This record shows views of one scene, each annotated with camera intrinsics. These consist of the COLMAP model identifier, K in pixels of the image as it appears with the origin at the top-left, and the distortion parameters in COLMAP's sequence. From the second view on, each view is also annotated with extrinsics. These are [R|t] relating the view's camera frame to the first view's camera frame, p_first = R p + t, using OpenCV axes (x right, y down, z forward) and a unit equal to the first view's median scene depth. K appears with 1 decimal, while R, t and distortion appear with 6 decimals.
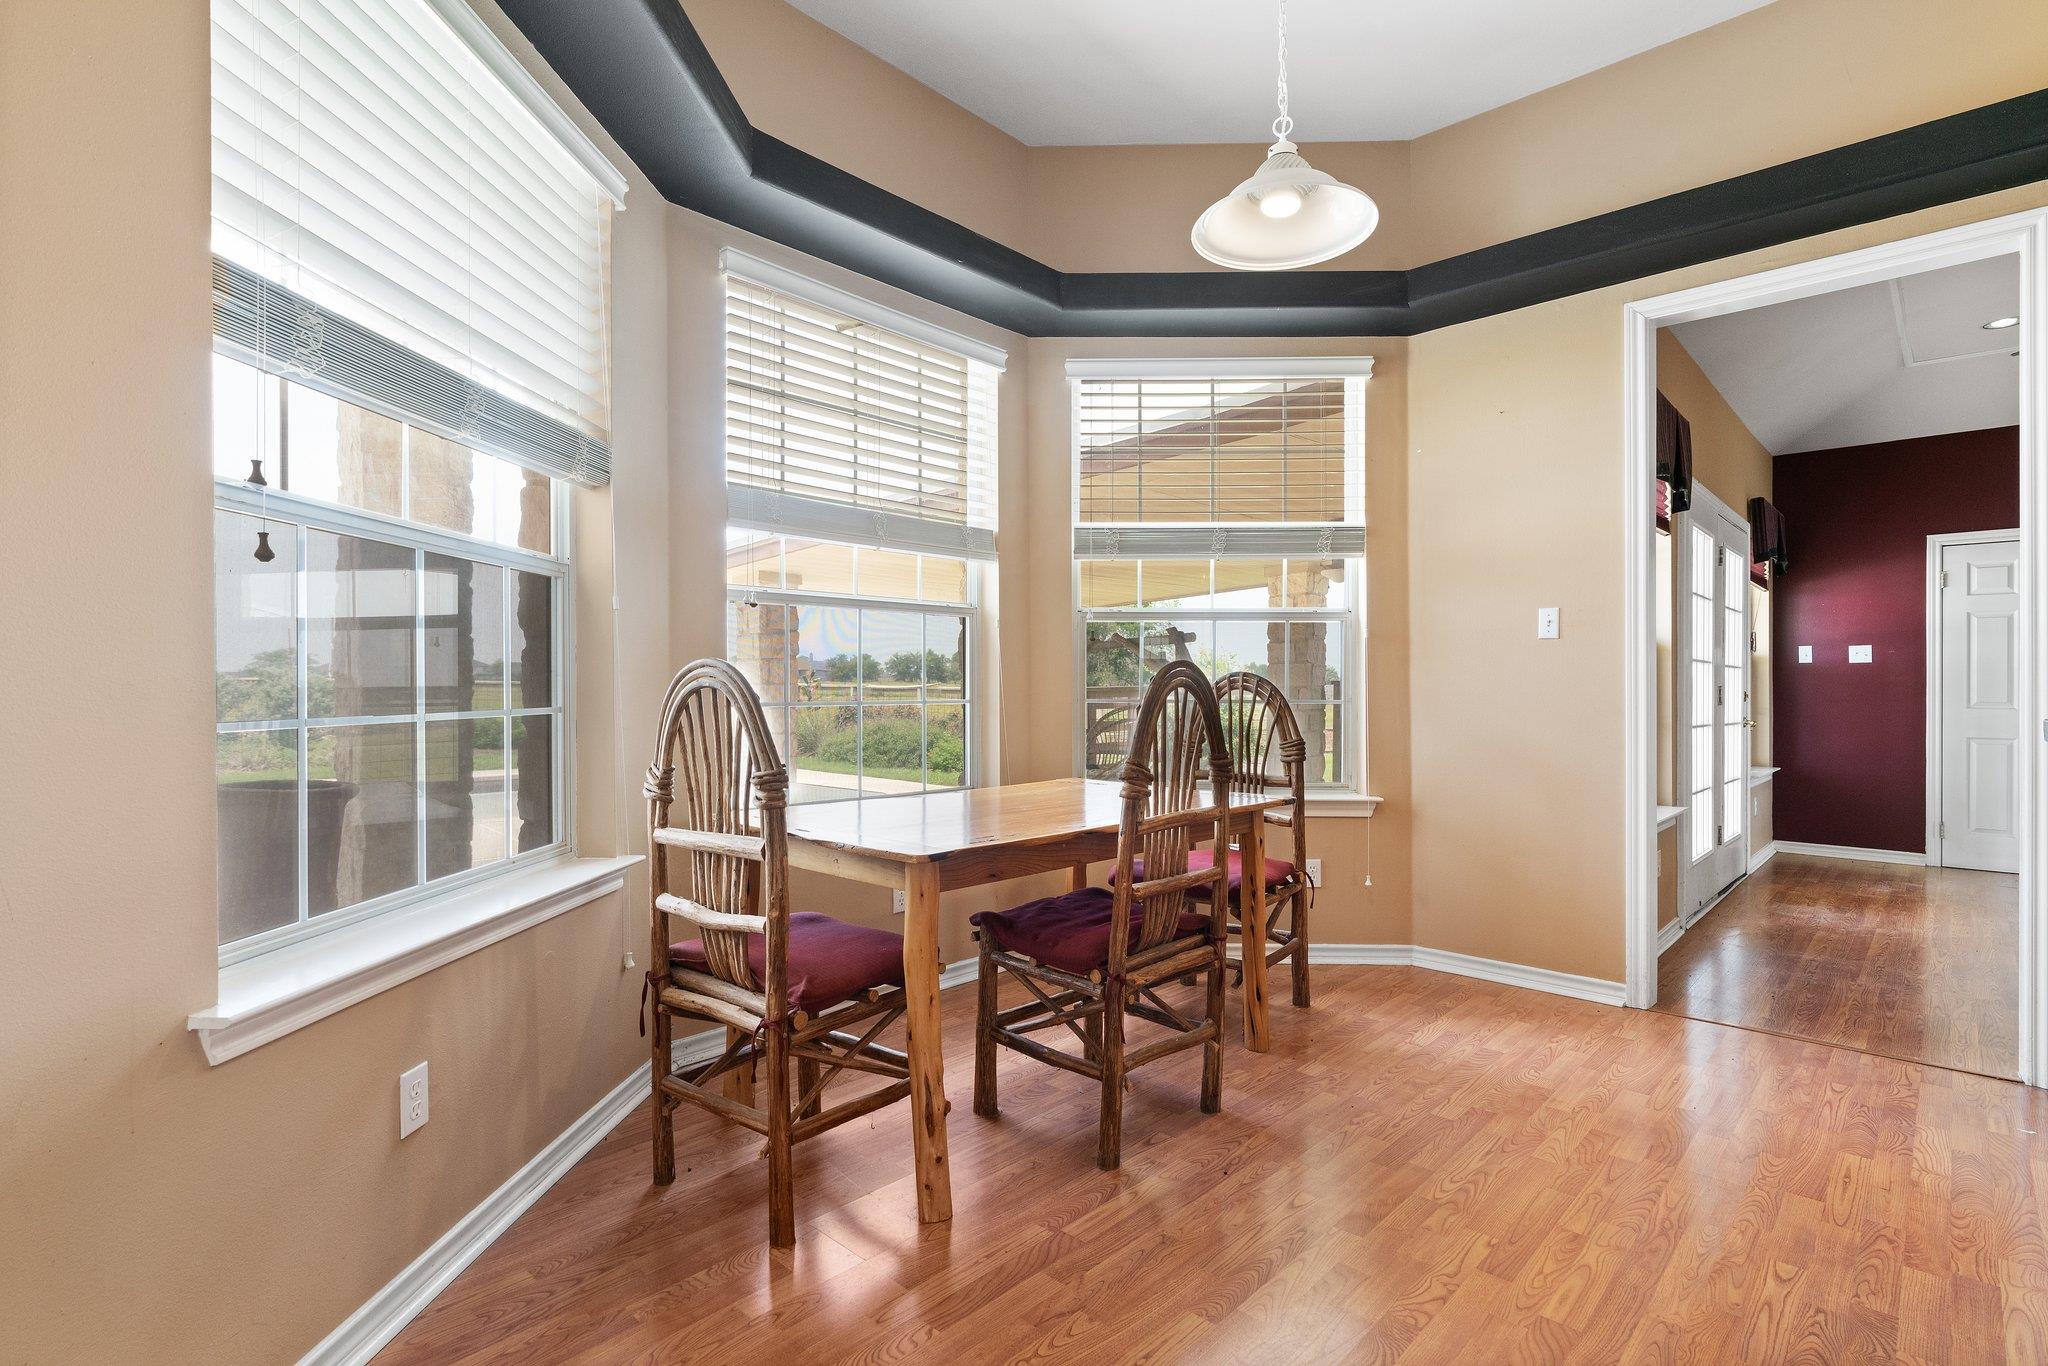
lens RADIAL K [[1021.4, 0, 1024.0], [0, 1021.4, 683.0], [0, 0, 1]] dist [-0.000437, 0.000072]
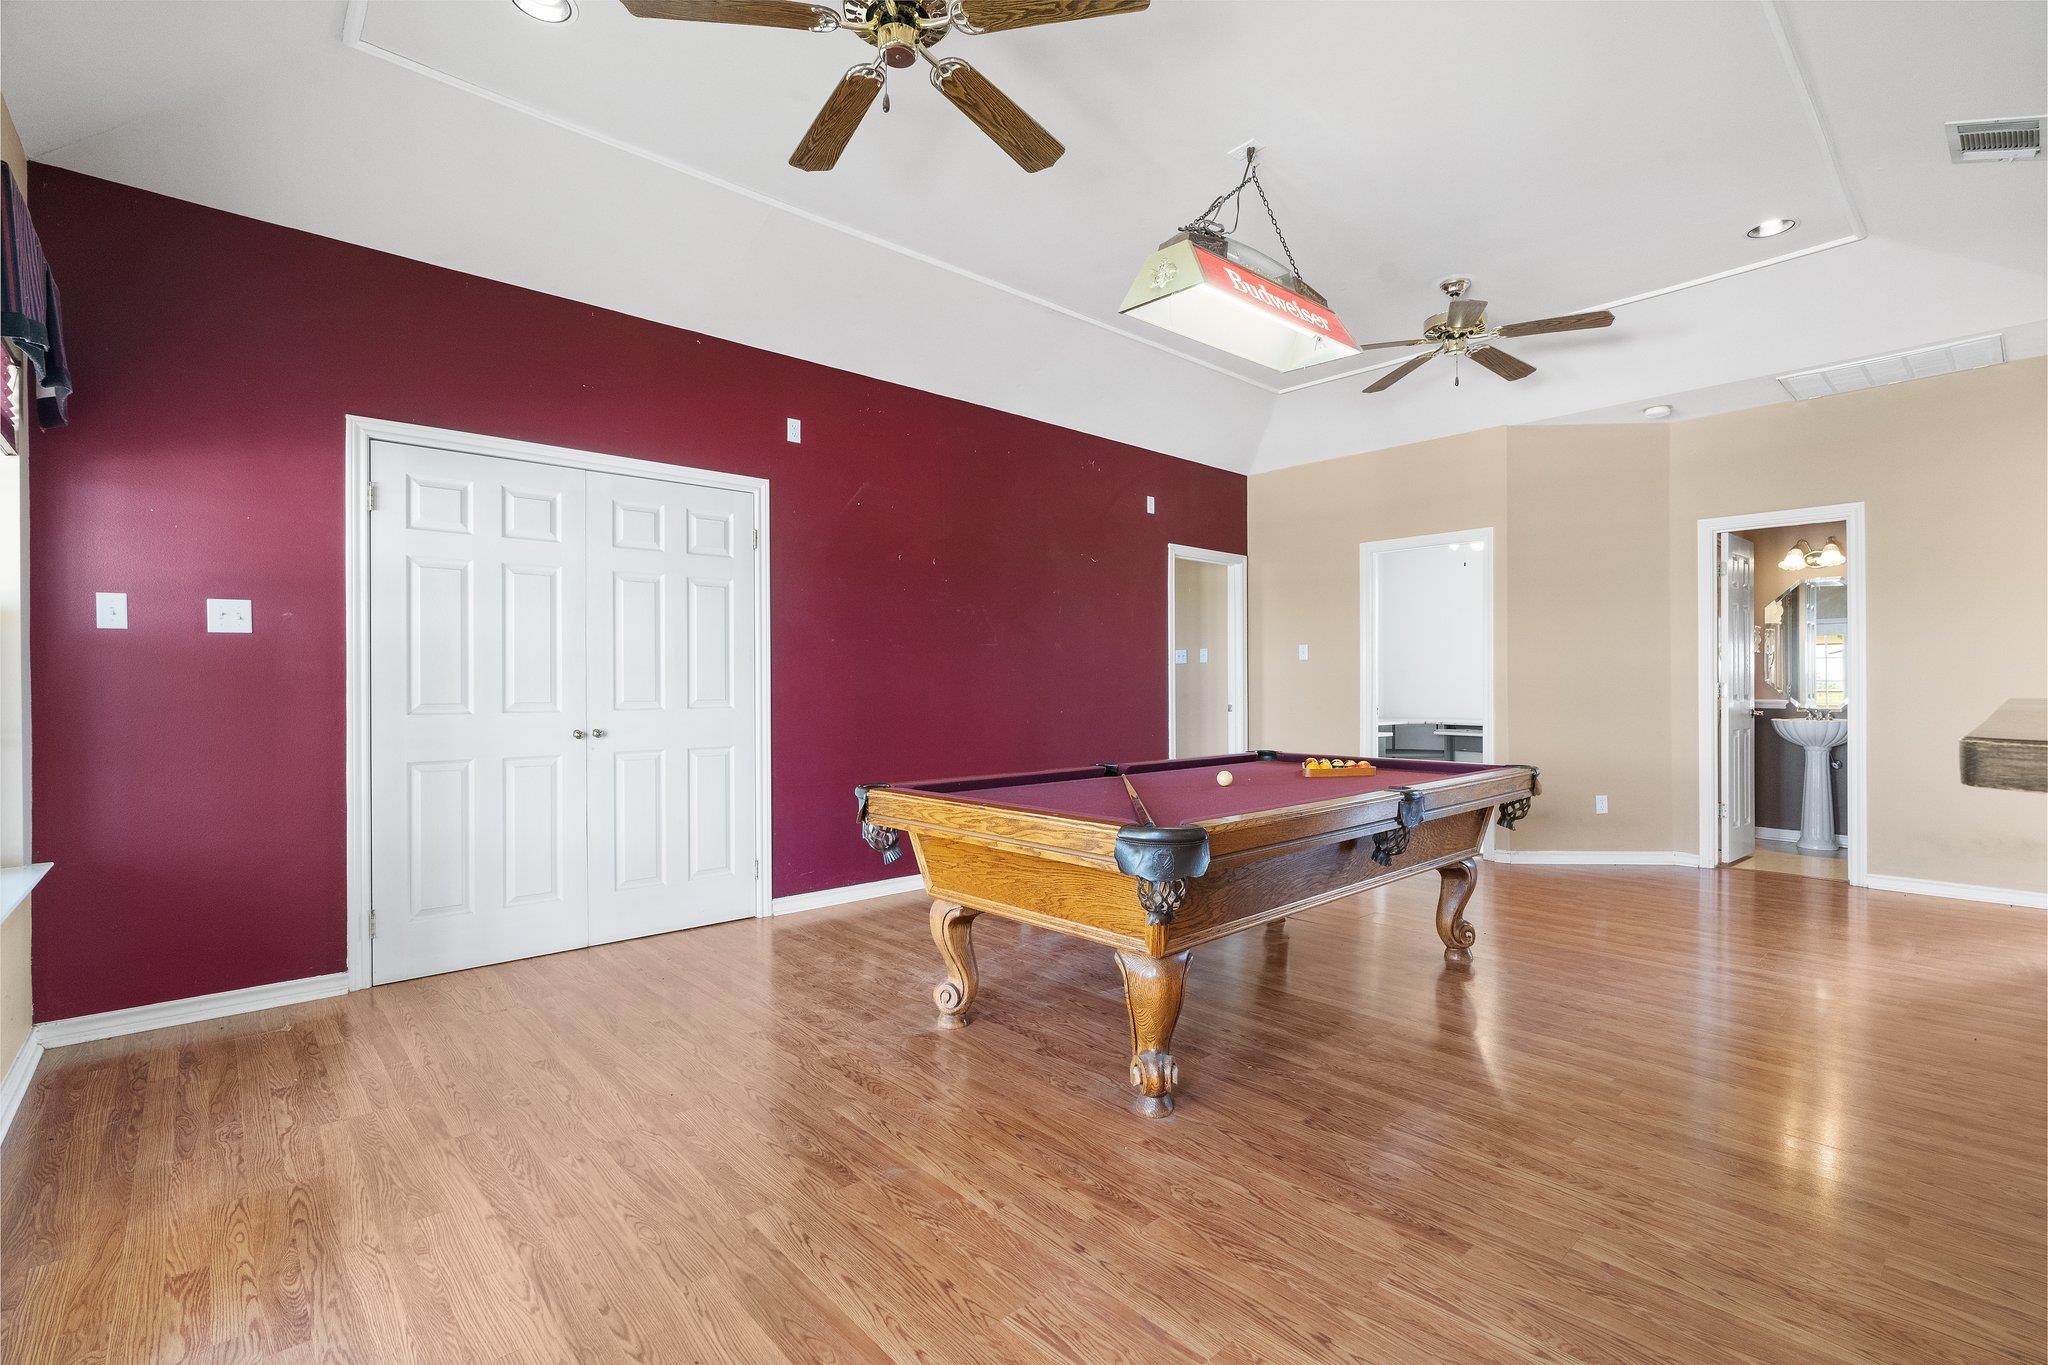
lens RADIAL K [[922.7, 0, 1029.6], [0, 922.7, 680.1], [0, 0, 1]] dist [-0.007193, 0.000915]
pose [[0.089659, 0.000630, 0.995972, 0.403637], [0.006764, 0.999976, -0.001242, 0.007412], [-0.995950, 0.006848, 0.089653, 0.569960]]
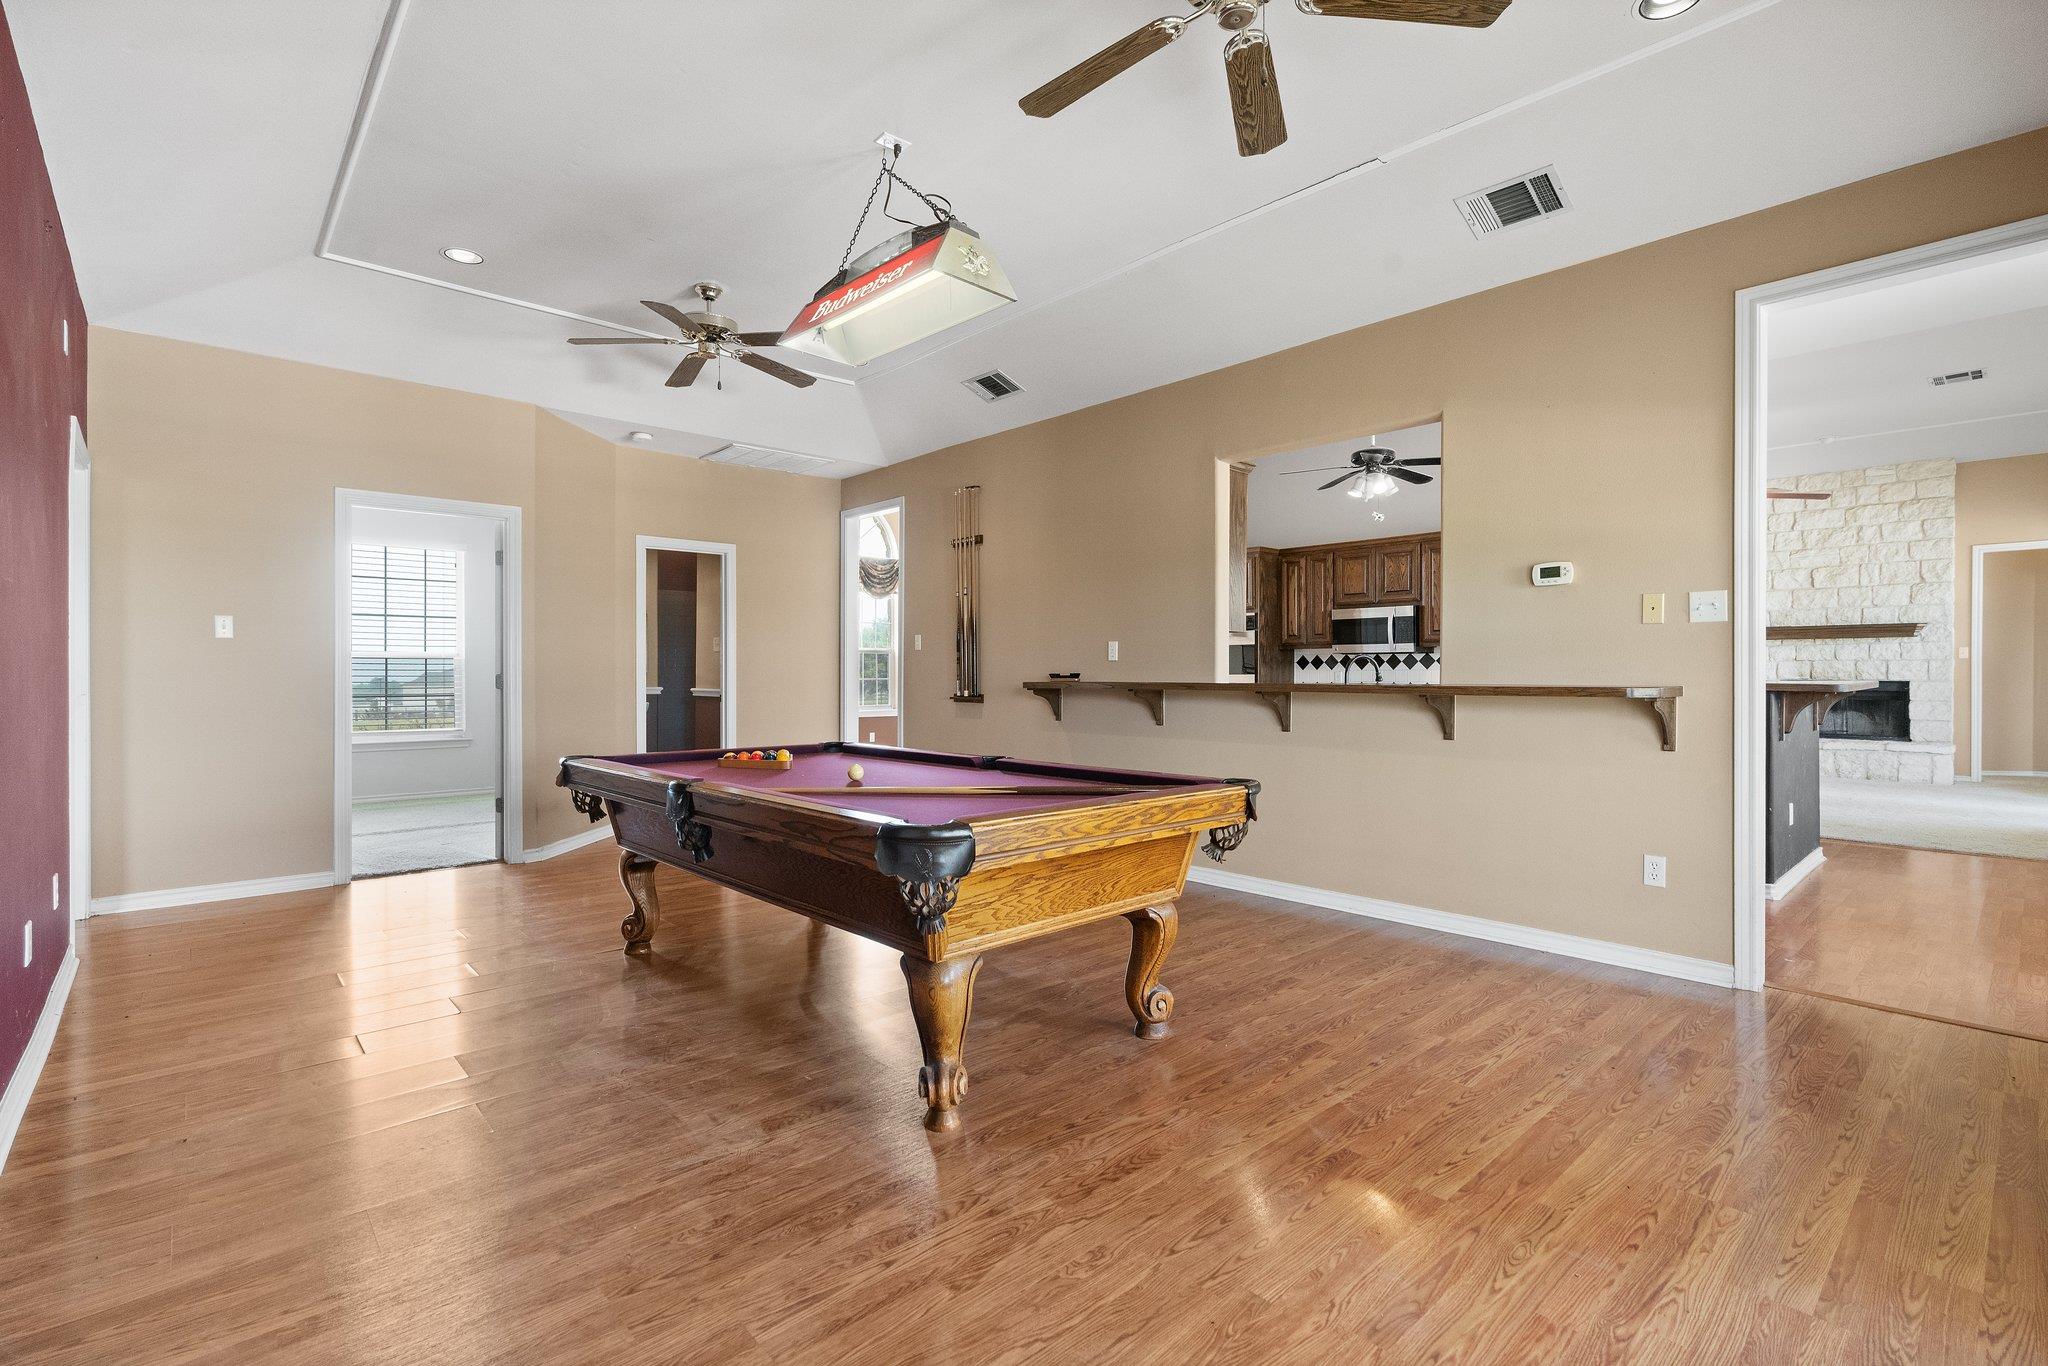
lens RADIAL K [[922.7, 0, 1029.6], [0, 922.7, 680.6], [0, 0, 1]] dist [-0.007193, 0.000915]
pose [[-0.996026, -0.005767, 0.088881, 1.154777], [-0.005182, 0.999963, 0.006813, 0.011731], [-0.088917, 0.006325, -0.996019, 1.378771]]
